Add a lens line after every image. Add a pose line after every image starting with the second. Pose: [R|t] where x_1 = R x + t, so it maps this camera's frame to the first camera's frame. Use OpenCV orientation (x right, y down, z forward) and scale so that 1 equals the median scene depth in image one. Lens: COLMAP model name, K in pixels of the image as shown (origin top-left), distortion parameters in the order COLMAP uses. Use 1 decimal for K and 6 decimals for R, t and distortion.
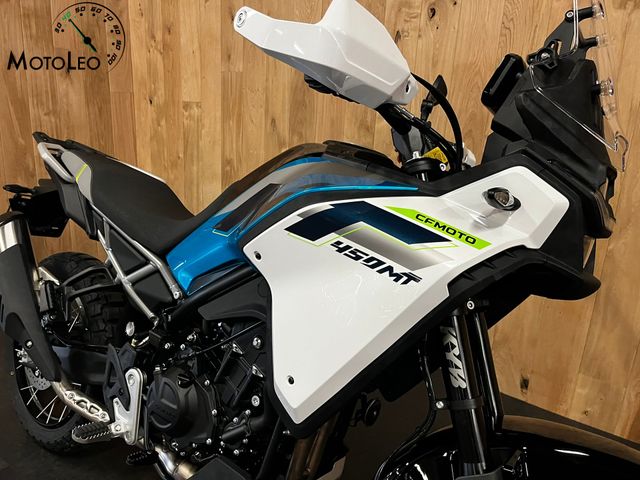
lens RADIAL K [[487.1, 0, 313.9], [0, 487.1, 237.8], [0, 0, 1]] dist [0.063857, -0.086670]
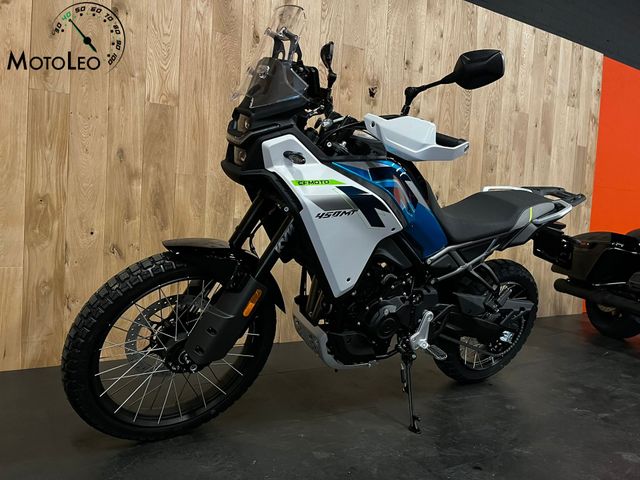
lens RADIAL K [[487.1, 0, 315.0], [0, 487.1, 235.6], [0, 0, 1]] dist [0.063857, -0.086670]
pose [[0.393129, -0.079446, 0.916045, -1.202503], [0.220829, 0.975259, -0.010190, 0.015753], [-0.892572, 0.206295, 0.400947, 0.479004]]
